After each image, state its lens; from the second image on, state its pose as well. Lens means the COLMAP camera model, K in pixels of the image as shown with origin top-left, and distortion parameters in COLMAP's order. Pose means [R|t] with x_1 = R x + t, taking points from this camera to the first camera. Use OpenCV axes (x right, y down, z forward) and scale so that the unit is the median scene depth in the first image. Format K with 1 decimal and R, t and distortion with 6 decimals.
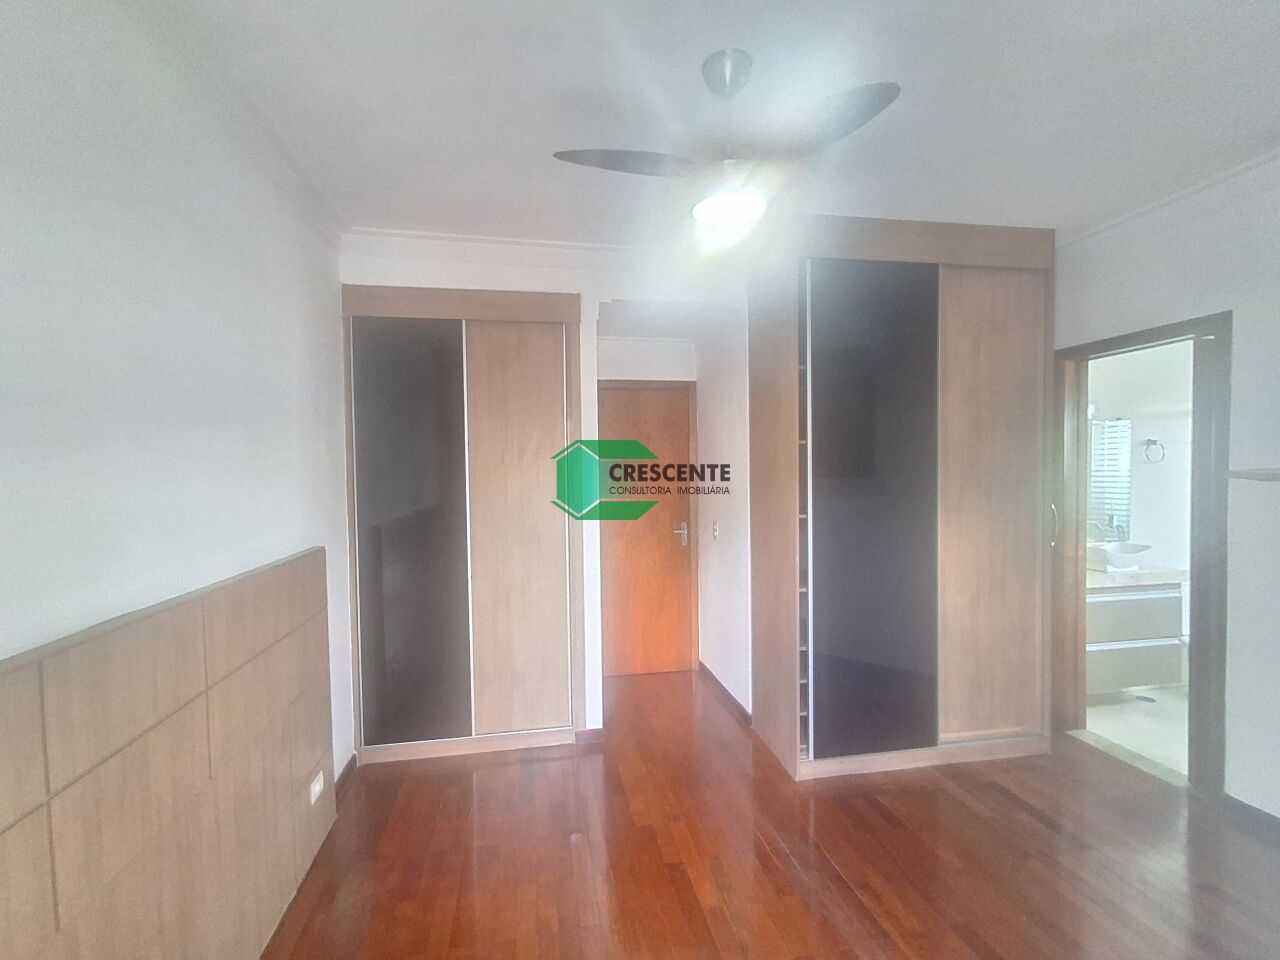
lens RADIAL K [[581.7, 0, 640.0], [0, 581.7, 480.0], [0, 0, 1]] dist [-0.000410, -0.000380]
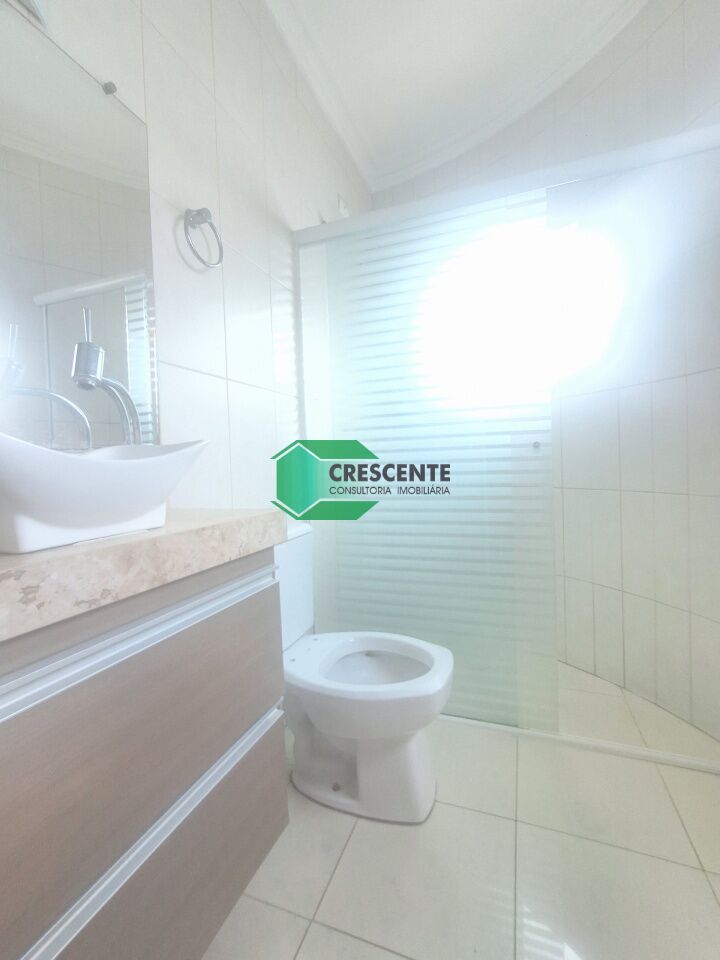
lens RADIAL K [[436.3, 0, 360.0], [0, 436.3, 480.0], [0, 0, 1]] dist [-0.000410, -0.000380]
pose [[0.518172, -0.036101, 0.854514, 0.892060], [0.049368, 0.998705, 0.012256, 0.165982], [-0.853850, 0.035835, 0.519284, 0.993191]]
